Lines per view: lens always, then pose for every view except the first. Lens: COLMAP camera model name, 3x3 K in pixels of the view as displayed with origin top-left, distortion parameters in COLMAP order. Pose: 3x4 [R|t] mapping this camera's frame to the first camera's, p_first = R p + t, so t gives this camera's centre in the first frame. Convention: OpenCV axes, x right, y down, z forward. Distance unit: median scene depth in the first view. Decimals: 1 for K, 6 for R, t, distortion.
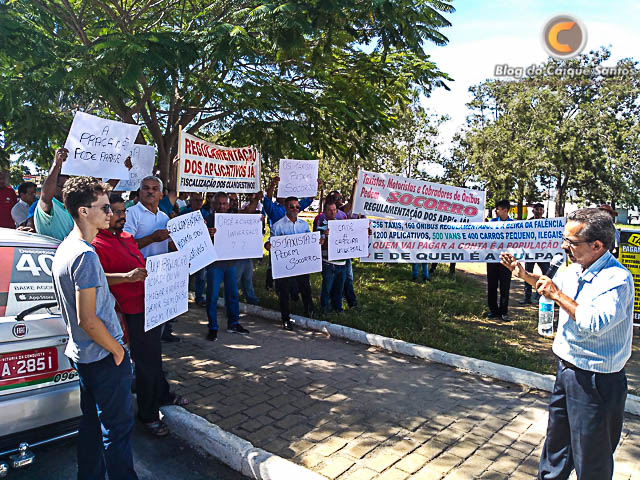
lens RADIAL K [[521.9, 0, 320.0], [0, 521.9, 240.0], [0, 0, 1]] dist [0.009365, 0.014253]
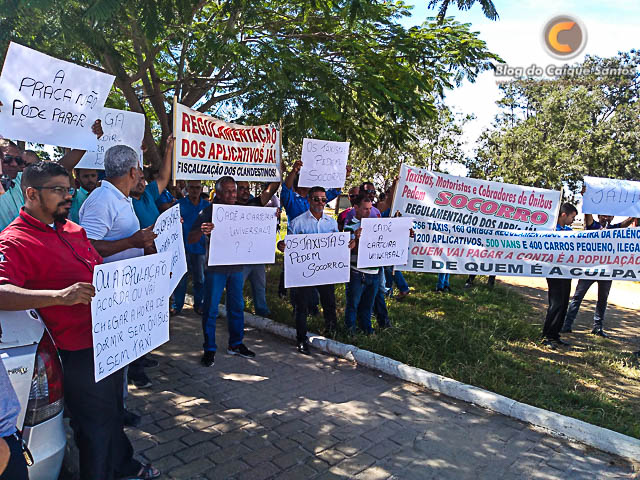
lens RADIAL K [[521.9, 0, 320.0], [0, 521.9, 240.0], [0, 0, 1]] dist [0.009365, 0.014253]
pose [[0.998679, 0.042831, -0.028401, -0.012285], [-0.042625, 0.999061, 0.007821, -0.004456], [0.028710, -0.006600, 0.999566, 0.114792]]
